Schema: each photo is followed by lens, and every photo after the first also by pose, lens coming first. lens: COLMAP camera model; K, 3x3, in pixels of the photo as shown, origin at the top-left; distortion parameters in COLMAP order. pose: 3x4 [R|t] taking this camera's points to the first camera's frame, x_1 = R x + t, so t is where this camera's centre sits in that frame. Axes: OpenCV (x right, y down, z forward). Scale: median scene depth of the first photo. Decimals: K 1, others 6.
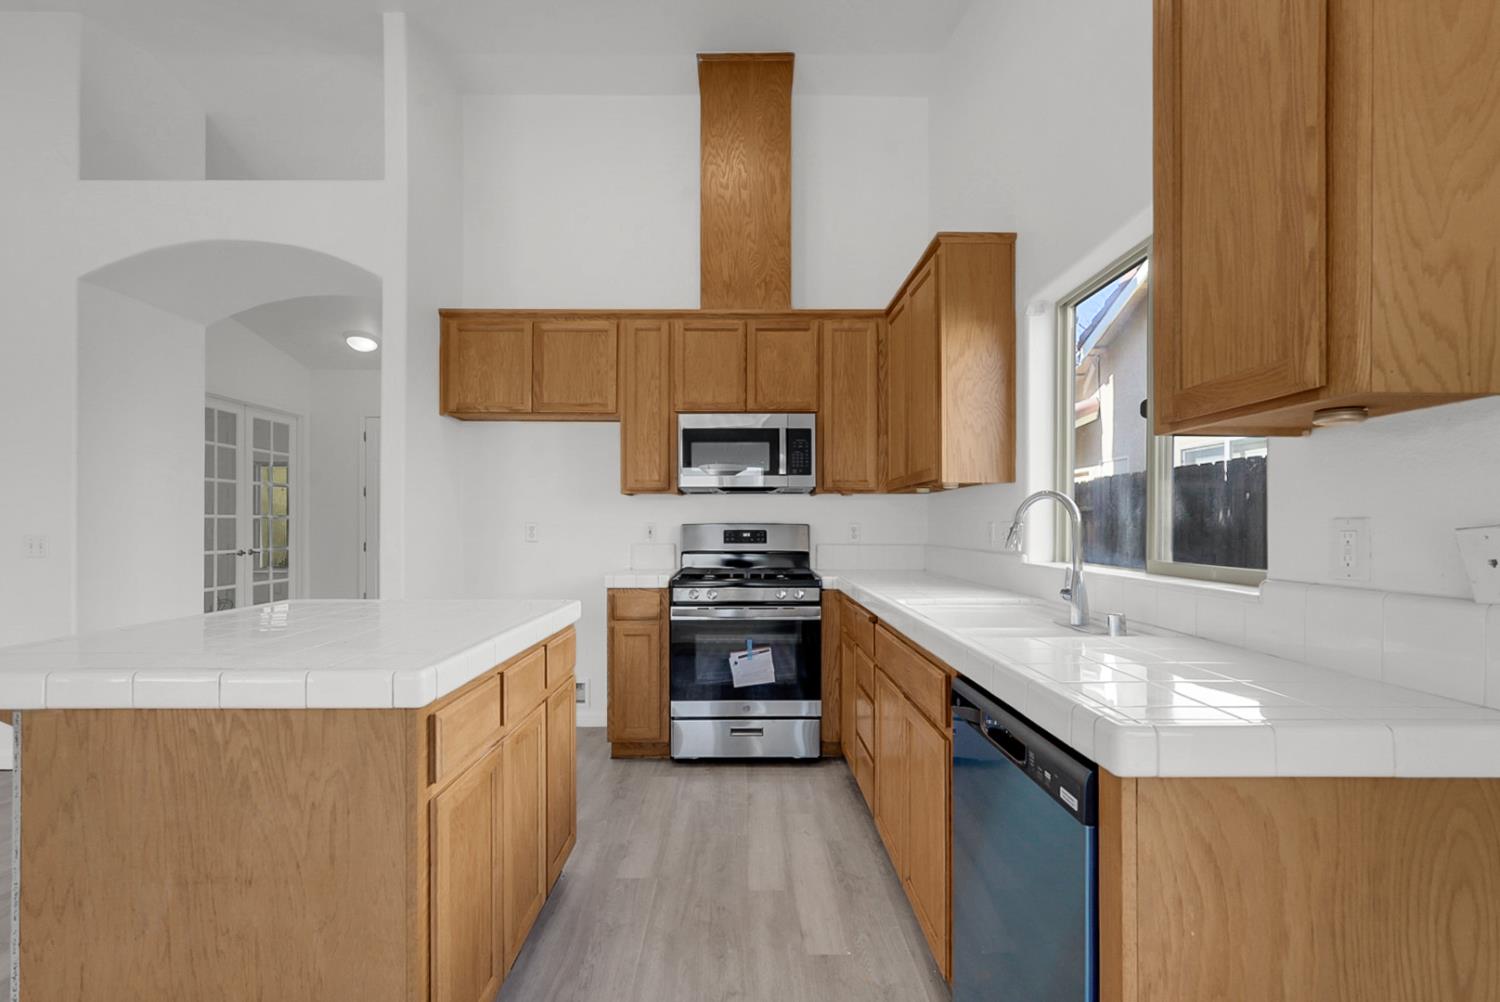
lens RADIAL K [[669.0, 0, 746.8], [0, 669.0, 520.4], [0, 0, 1]] dist [-0.013036, 0.006419]
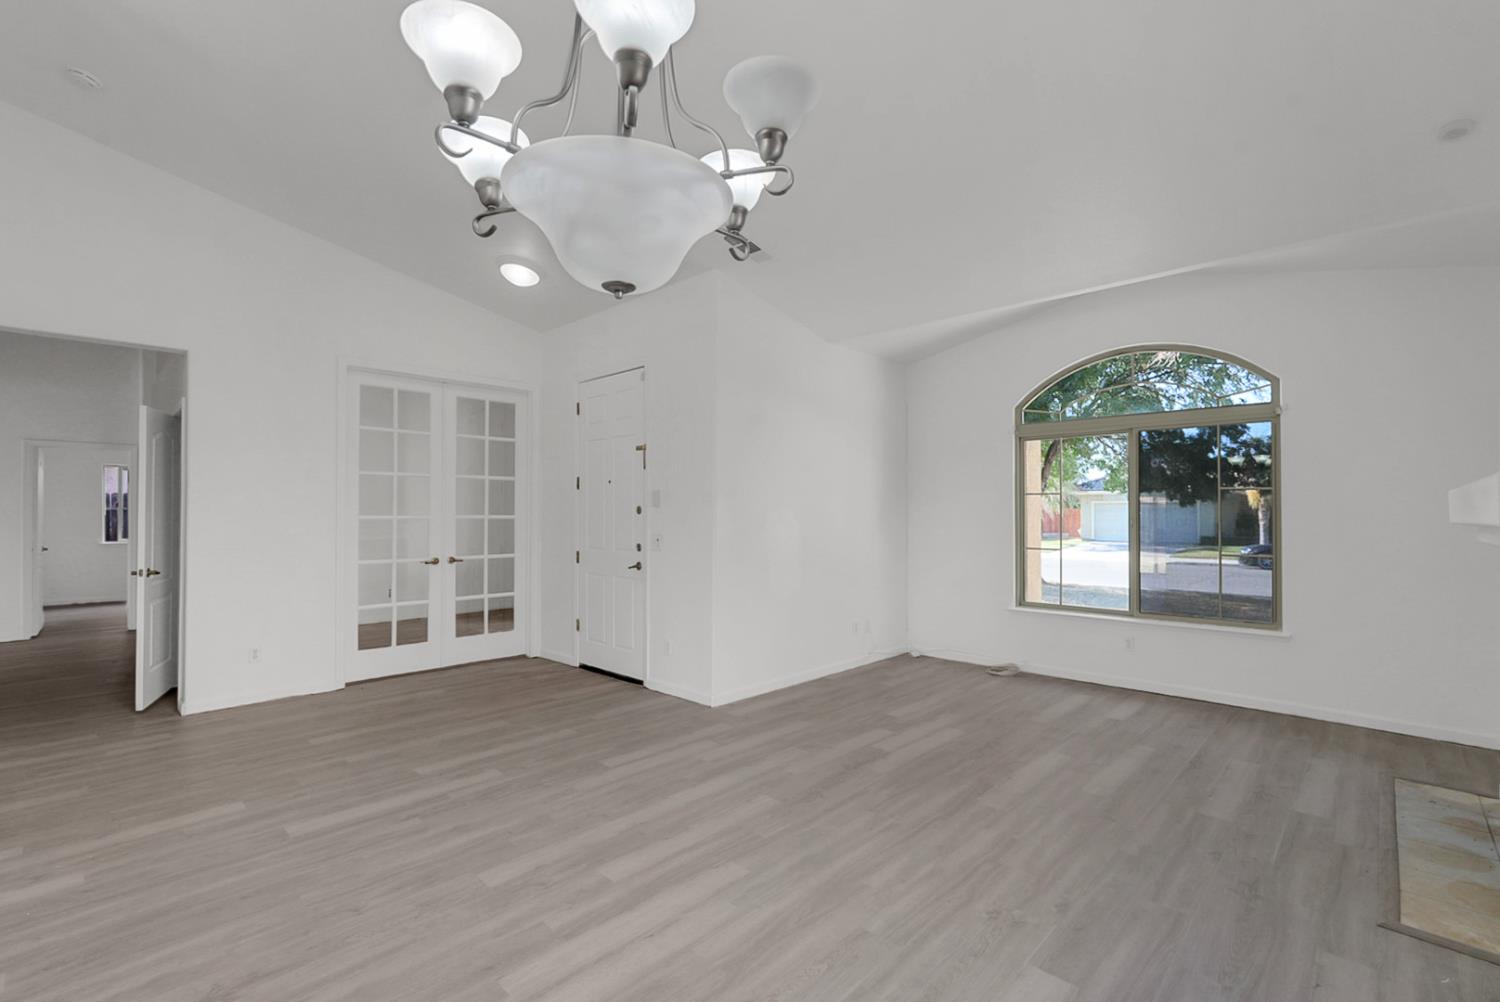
lens RADIAL K [[669.0, 0, 738.0], [0, 669.0, 498.4], [0, 0, 1]] dist [-0.013036, 0.006419]
pose [[0.707665, -0.011866, -0.706448, 0.156377], [0.001626, 0.999884, -0.015166, -0.029658], [0.706546, 0.009584, 0.707602, 1.219881]]
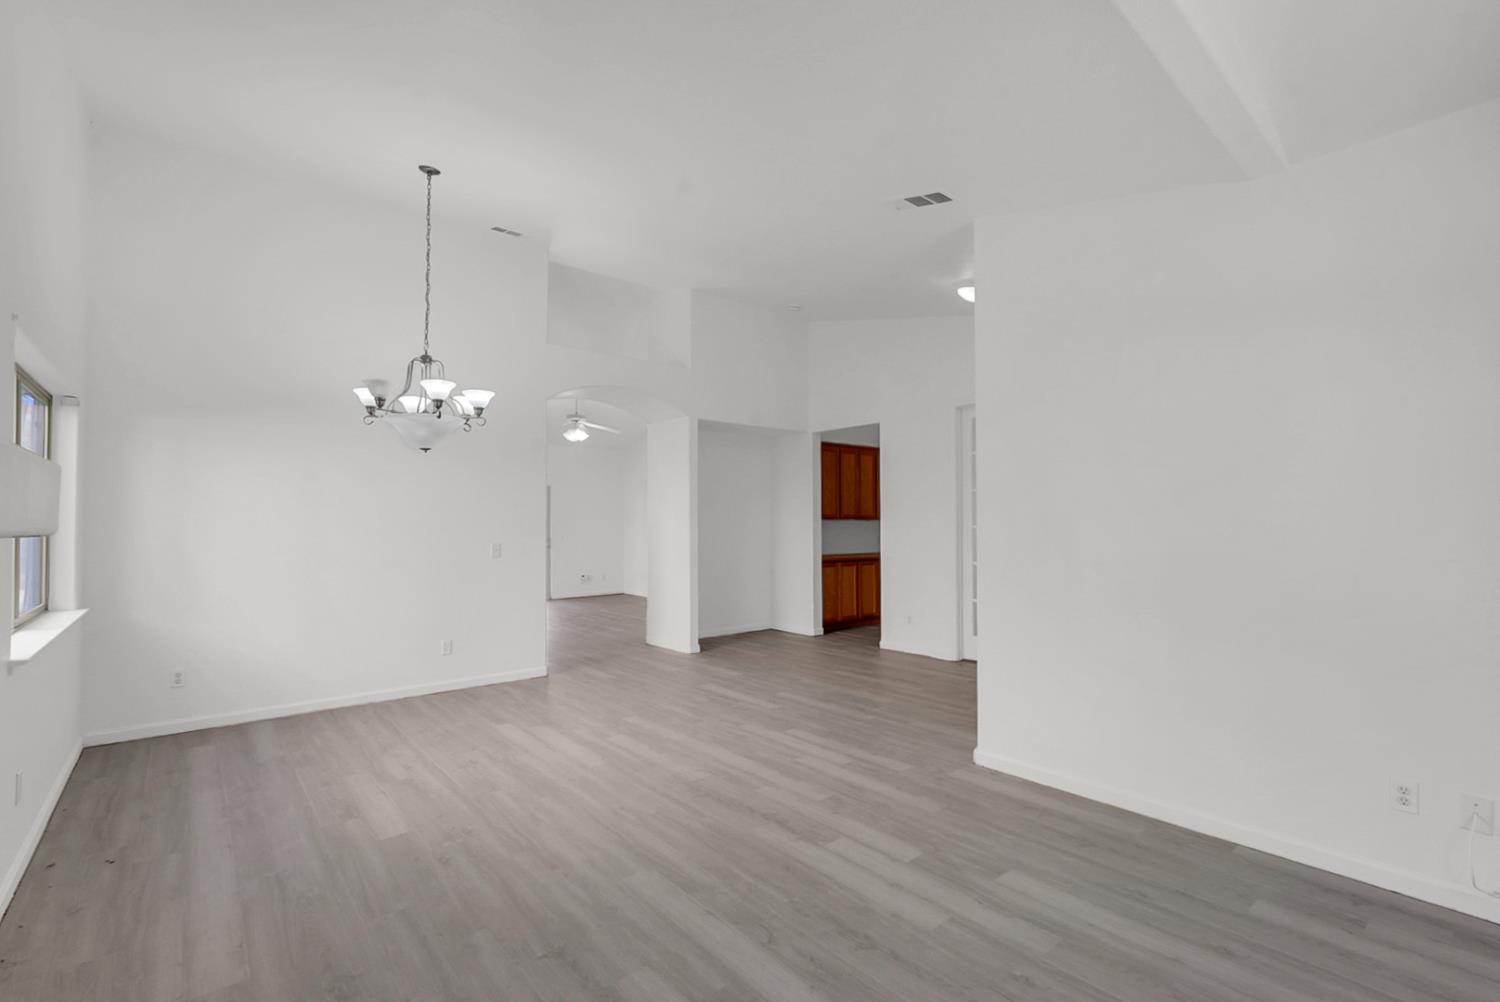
lens RADIAL K [[669.0, 0, 750.0], [0, 669.0, 509.6], [0, 0, 1]] dist [-0.013036, 0.006419]
pose [[-0.771008, -0.010698, -0.636736, 0.136195], [0.010061, 0.999530, -0.028975, -0.012827], [0.636746, -0.028746, -0.770537, 2.614404]]
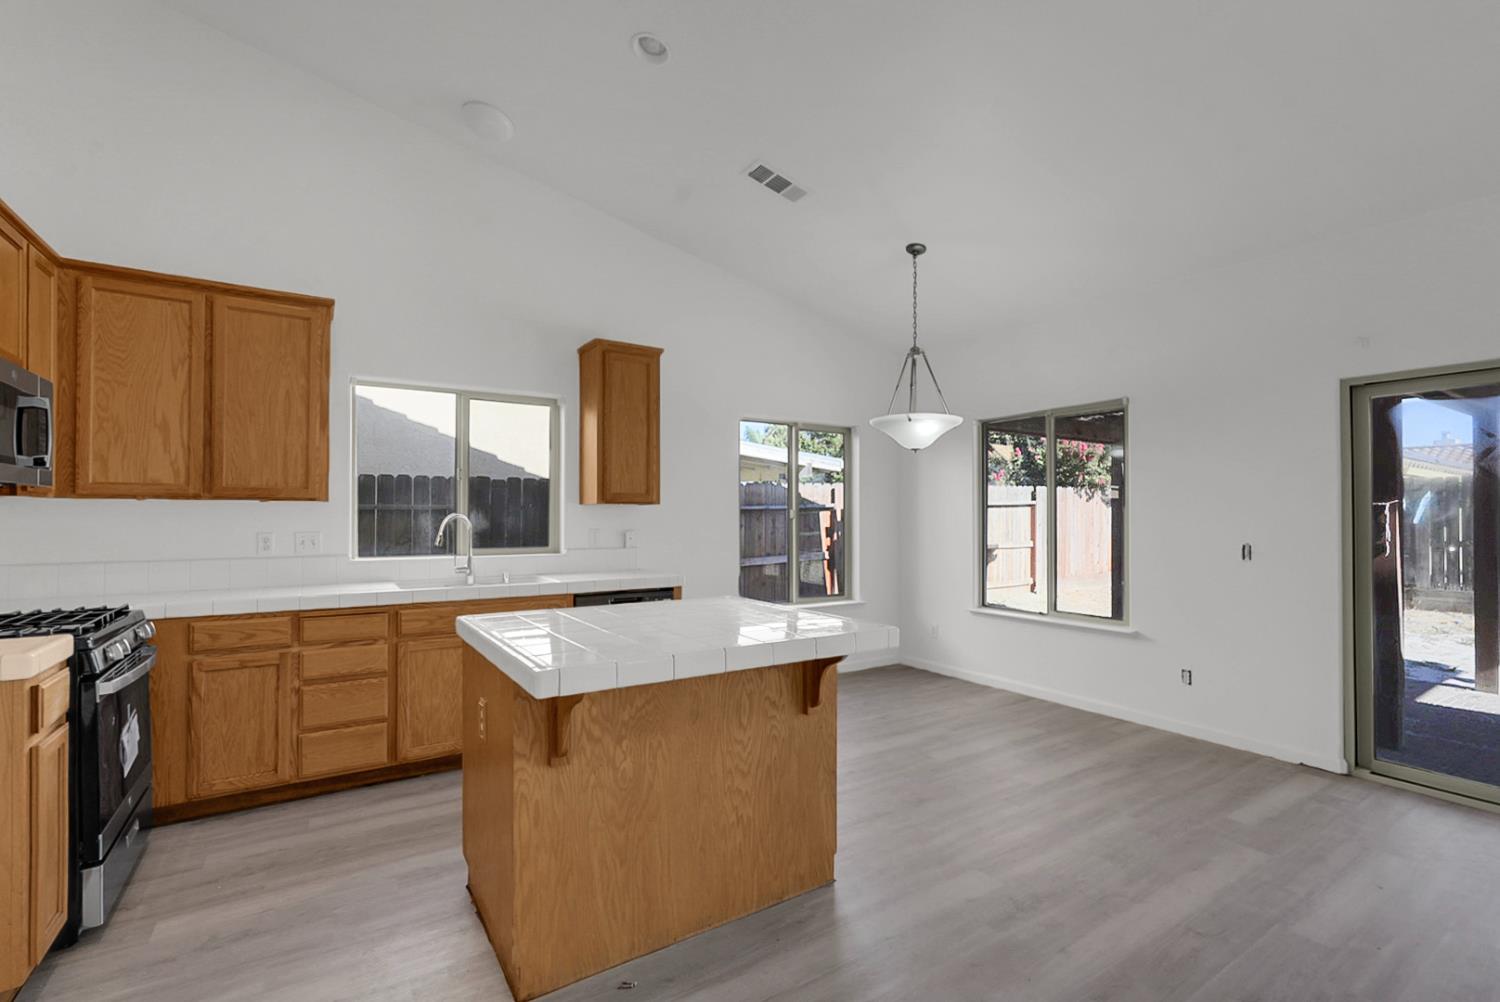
lens RADIAL K [[669.0, 0, 760.5], [0, 669.0, 500.6], [0, 0, 1]] dist [-0.013036, 0.006419]
pose [[-0.535316, 0.018245, 0.844455, -0.857664], [-0.006712, 0.999643, -0.025853, -0.022099], [-0.844625, -0.019508, -0.535003, 0.727690]]
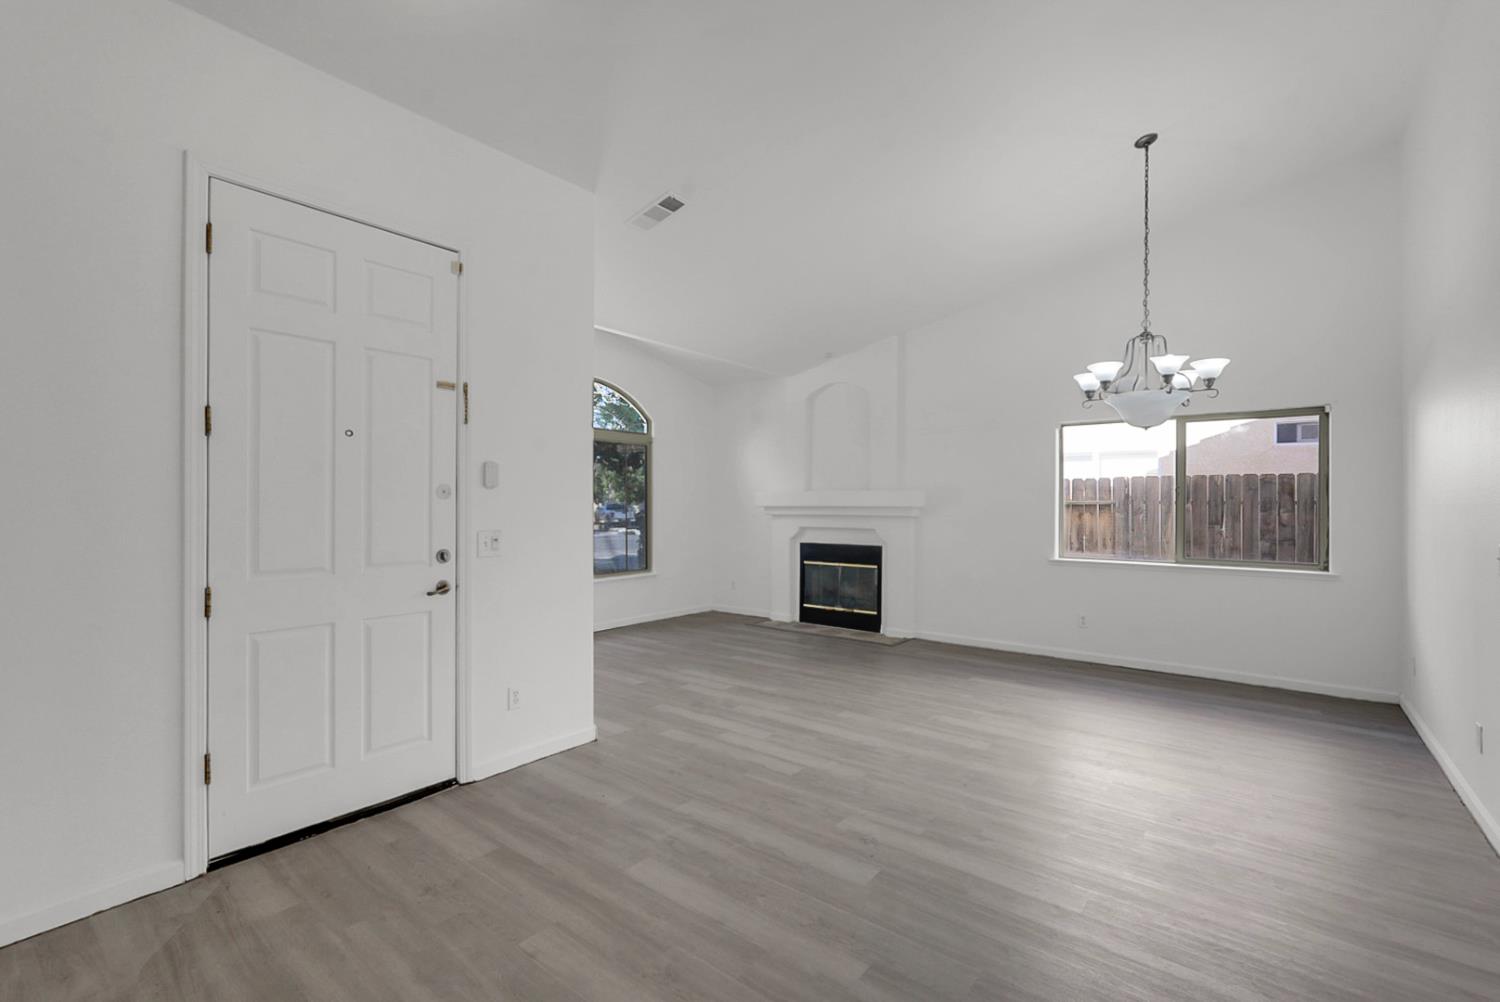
lens RADIAL K [[669.0, 0, 763.9], [0, 669.0, 499.7], [0, 0, 1]] dist [-0.013036, 0.006419]
pose [[0.617491, 0.010442, 0.786508, -1.372657], [-0.009399, 0.999938, -0.005897, -0.016261], [-0.786521, -0.003751, 0.617552, 1.256655]]
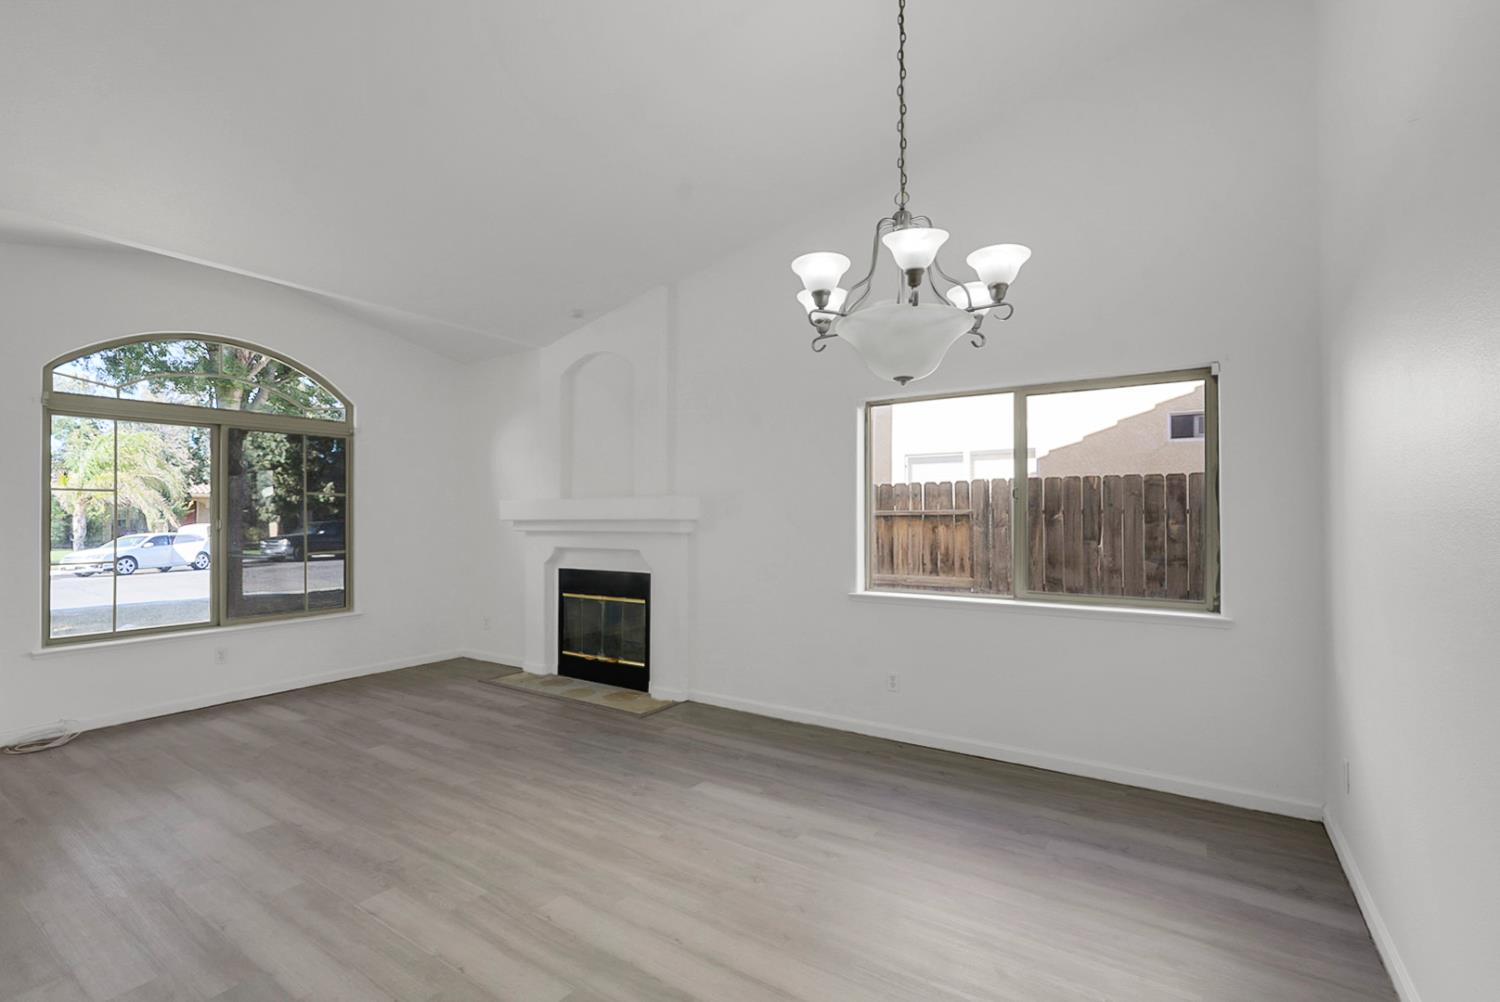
lens RADIAL K [[669.0, 0, 754.8], [0, 669.0, 508.1], [0, 0, 1]] dist [-0.013036, 0.006419]
pose [[0.559147, 0.011086, 0.828995, -0.726875], [-0.002717, 0.999930, -0.011539, -0.019900], [-0.829064, 0.004199, 0.559137, 1.207131]]
